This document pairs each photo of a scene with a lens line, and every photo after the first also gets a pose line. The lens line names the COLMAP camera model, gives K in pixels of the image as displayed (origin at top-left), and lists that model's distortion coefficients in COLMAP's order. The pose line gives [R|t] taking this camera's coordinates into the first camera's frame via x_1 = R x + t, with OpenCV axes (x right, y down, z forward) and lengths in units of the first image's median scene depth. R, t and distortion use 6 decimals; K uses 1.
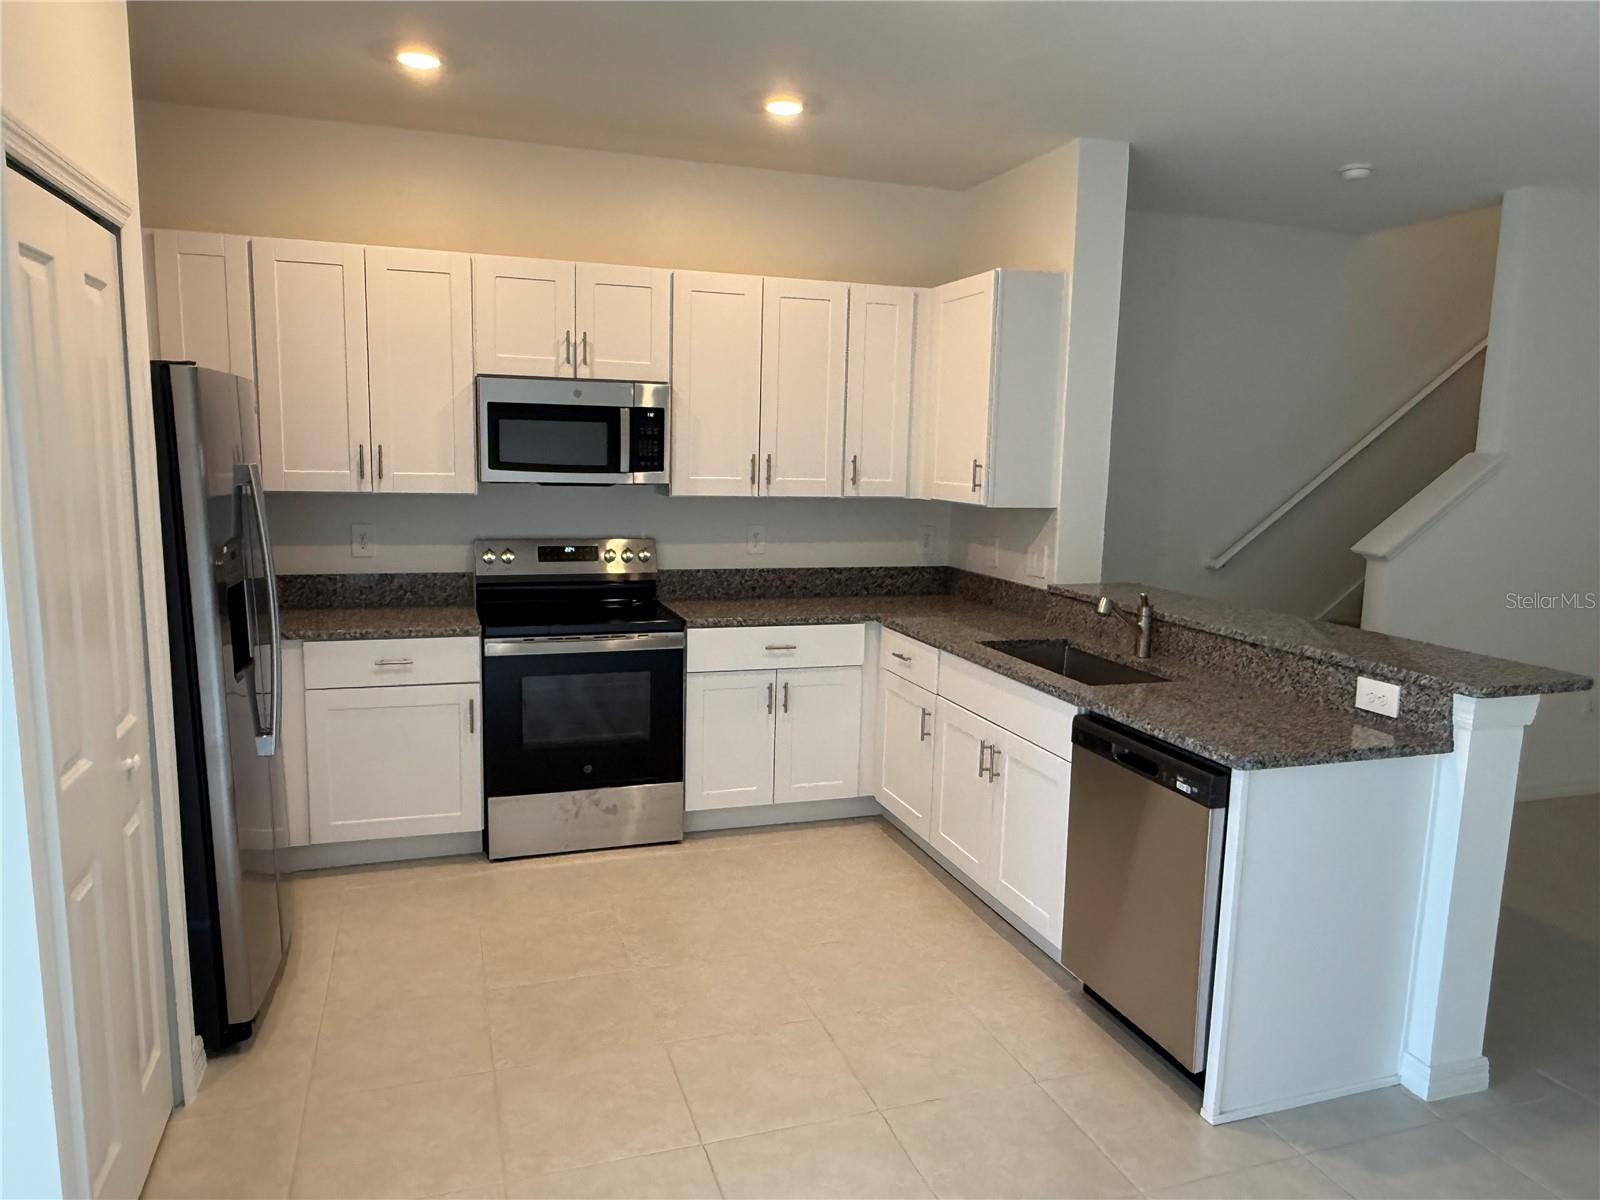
lens RADIAL K [[1092.4, 0, 800.4], [0, 1092.4, 600.9], [0, 0, 1]] dist [0.006535, 0.000308]
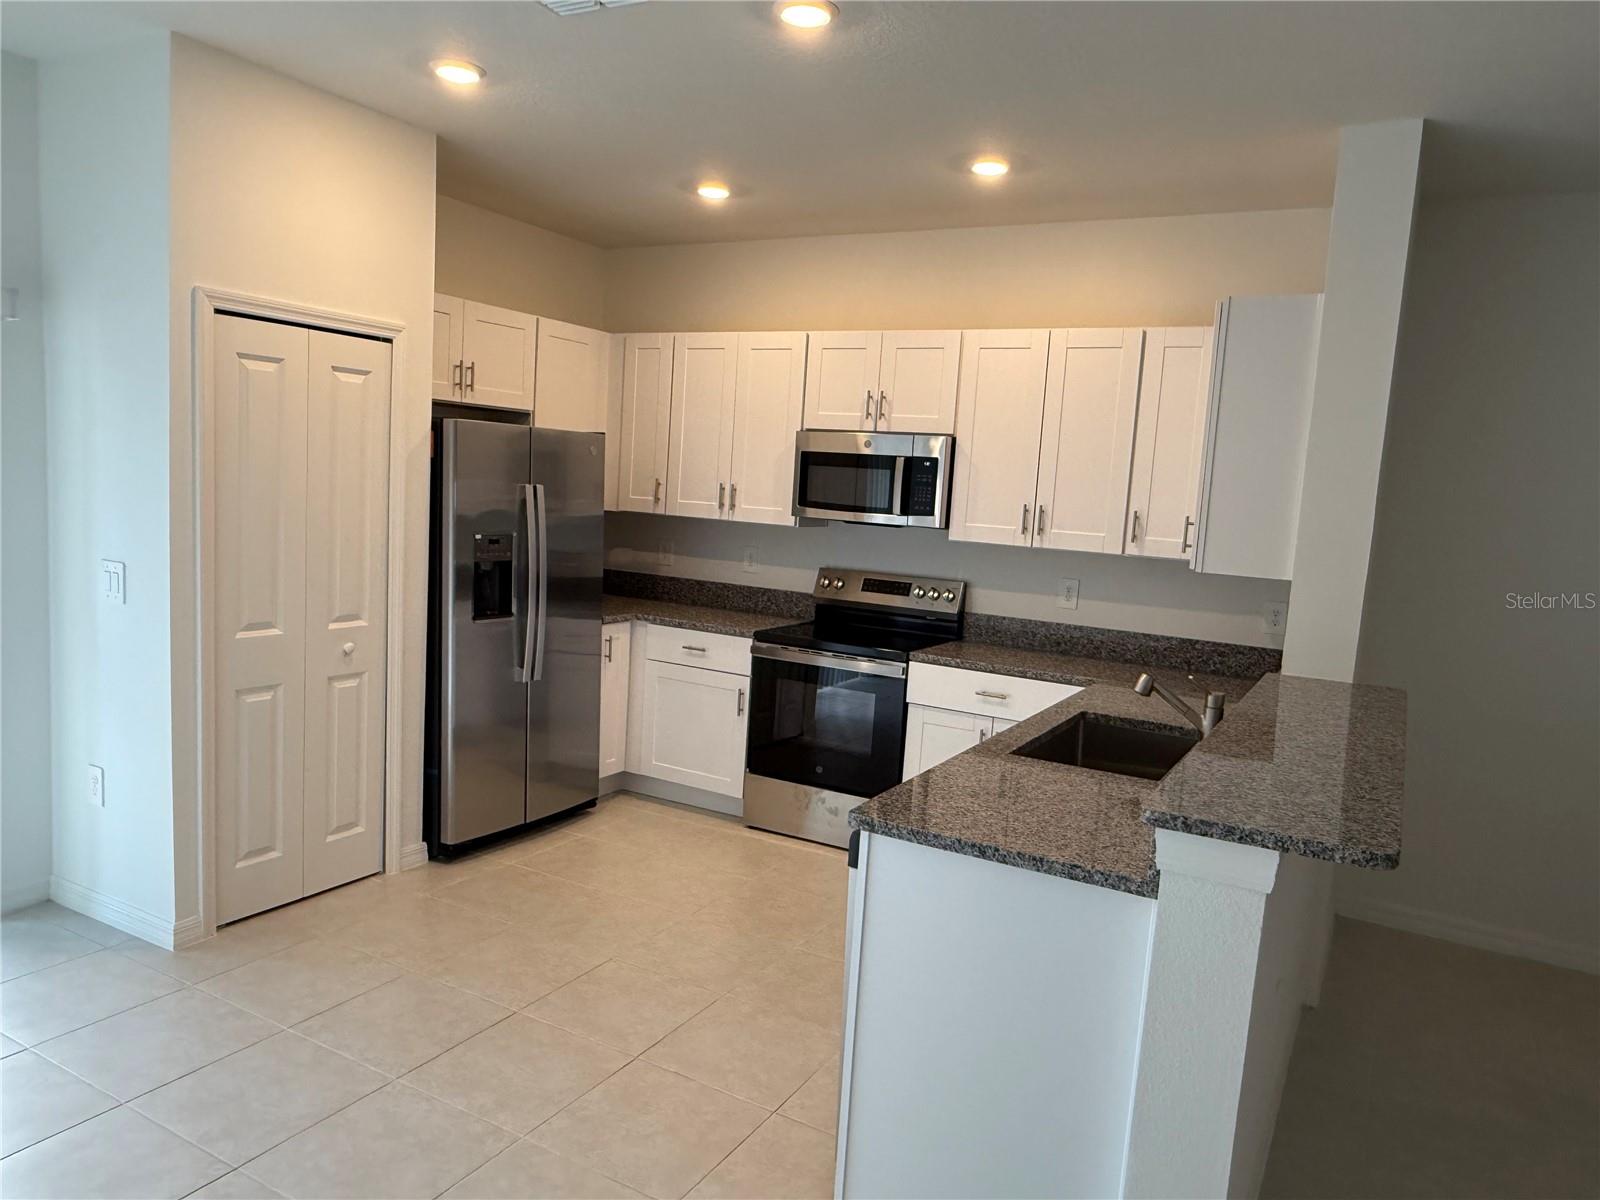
lens RADIAL K [[1082.5, 0, 800.7], [0, 1082.5, 607.8], [0, 0, 1]] dist [0.004284, 0.000649]
pose [[0.671621, 0.104282, -0.733519, 0.590244], [-0.149955, 0.988687, 0.003257, -0.013391], [0.725561, 0.107807, 0.679661, 0.194488]]
